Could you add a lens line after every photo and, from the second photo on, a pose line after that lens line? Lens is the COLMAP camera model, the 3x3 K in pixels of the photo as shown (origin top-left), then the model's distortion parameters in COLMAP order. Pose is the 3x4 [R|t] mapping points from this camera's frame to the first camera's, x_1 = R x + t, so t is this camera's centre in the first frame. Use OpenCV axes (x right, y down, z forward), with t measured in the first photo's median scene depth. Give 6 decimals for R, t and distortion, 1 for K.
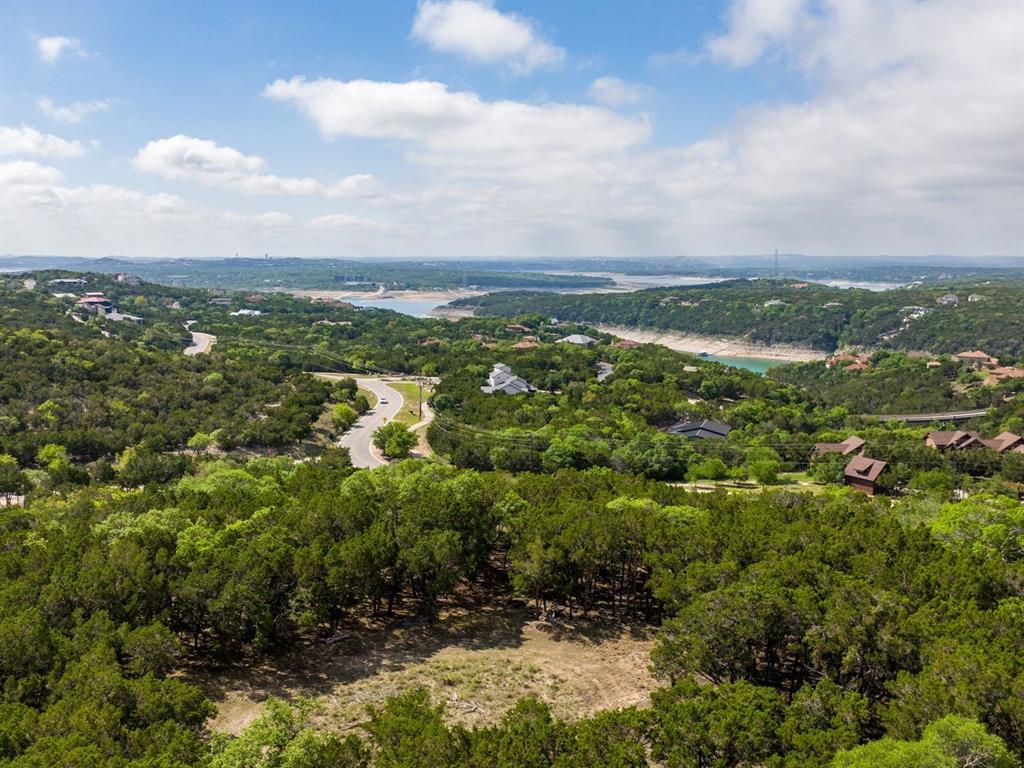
lens RADIAL K [[1030.1, 0, 511.9], [0, 1030.1, 384.5], [0, 0, 1]] dist [-0.015406, 0.000000]
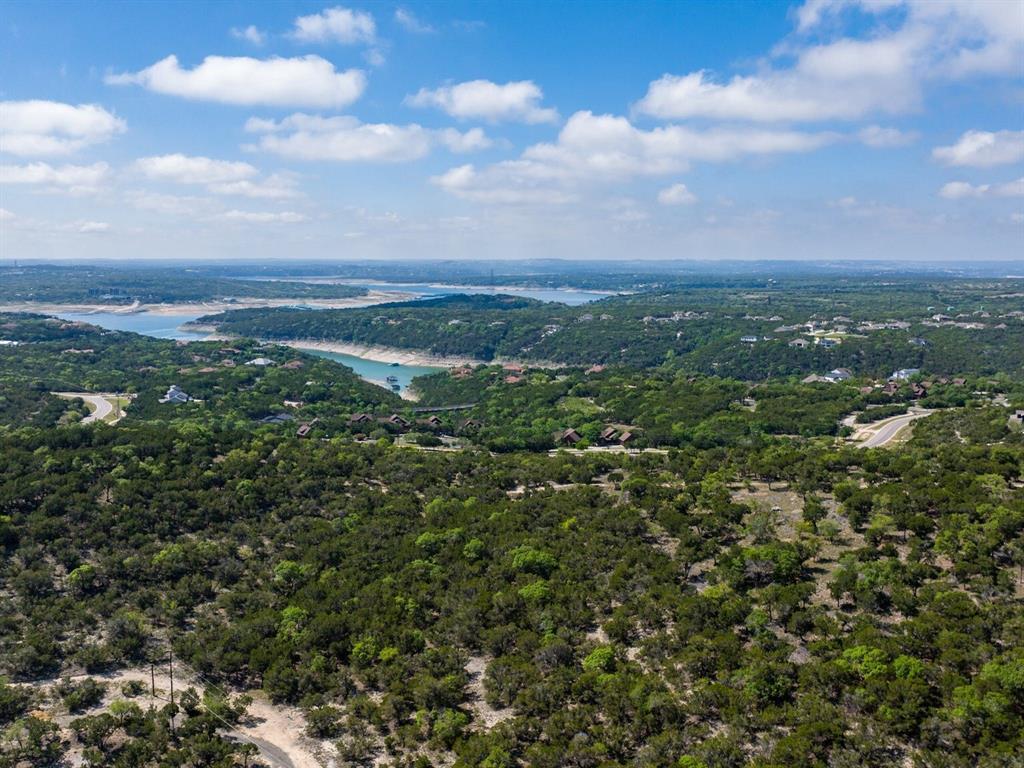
lens RADIAL K [[1030.1, 0, 512.1], [0, 1030.1, 383.6], [0, 0, 1]] dist [-0.015406, 0.000000]
pose [[0.976698, -0.025904, 0.213050, 0.066807], [0.026449, 0.999650, 0.000294, -0.003233], [-0.212984, 0.005348, 0.977041, -0.307105]]
